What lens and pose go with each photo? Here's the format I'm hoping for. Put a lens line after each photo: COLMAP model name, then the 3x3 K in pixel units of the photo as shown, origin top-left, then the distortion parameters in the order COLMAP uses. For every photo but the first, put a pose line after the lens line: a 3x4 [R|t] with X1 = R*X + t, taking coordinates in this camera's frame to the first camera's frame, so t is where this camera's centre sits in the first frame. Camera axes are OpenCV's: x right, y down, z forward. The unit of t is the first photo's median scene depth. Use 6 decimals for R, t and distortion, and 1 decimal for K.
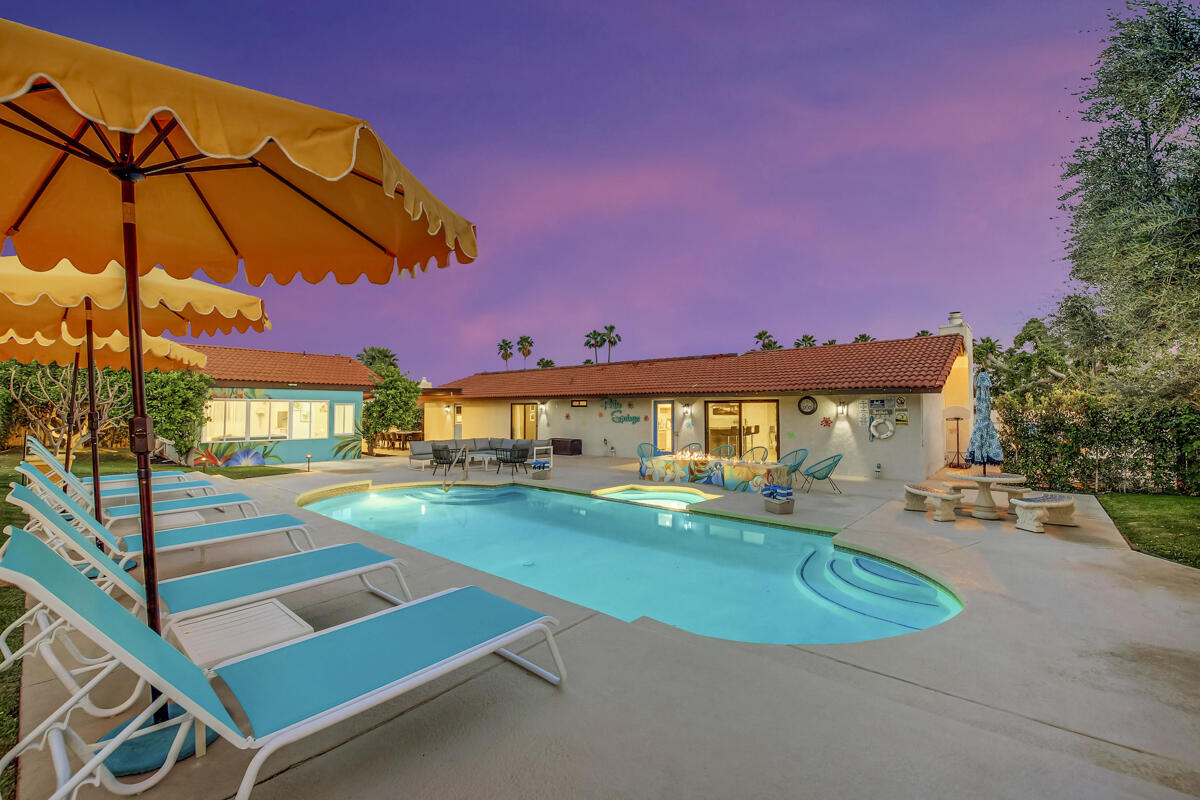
lens RADIAL K [[487.6, 0, 601.5], [0, 487.6, 395.0], [0, 0, 1]] dist [0.016412, -0.023488]
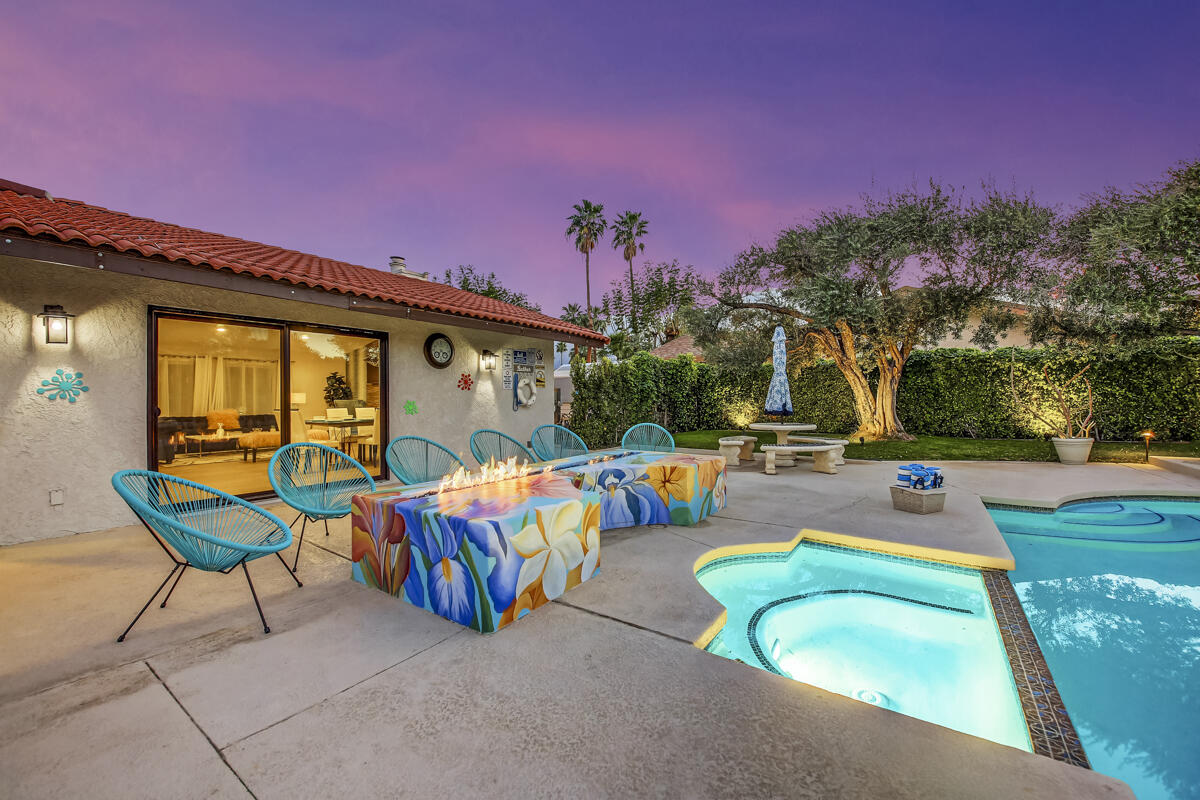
lens RADIAL K [[461.5, 0, 596.5], [0, 461.5, 398.9], [0, 0, 1]] dist [-0.001029, -0.010578]
pose [[-0.094873, 0.000428, 0.995489, -0.081304], [-0.023519, 0.999720, -0.002671, 0.060136], [-0.995212, -0.023666, -0.094836, 0.742288]]
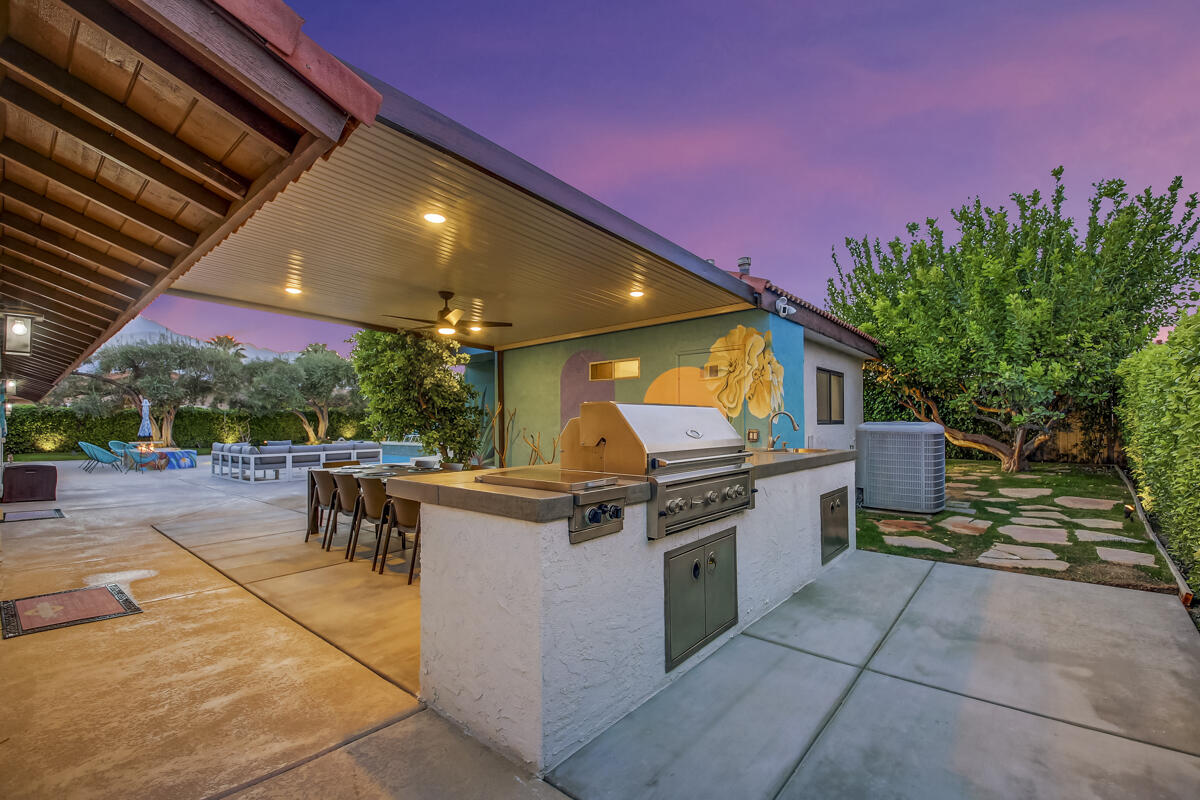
lens RADIAL K [[514.5, 0, 596.3], [0, 514.5, 410.3], [0, 0, 1]] dist [-0.030935, 0.000218]
pose [[-0.999953, 0.006810, -0.006946, -0.705337], [0.007205, 0.998259, -0.058539, 0.084262], [0.006535, -0.058586, -0.998261, 1.742427]]
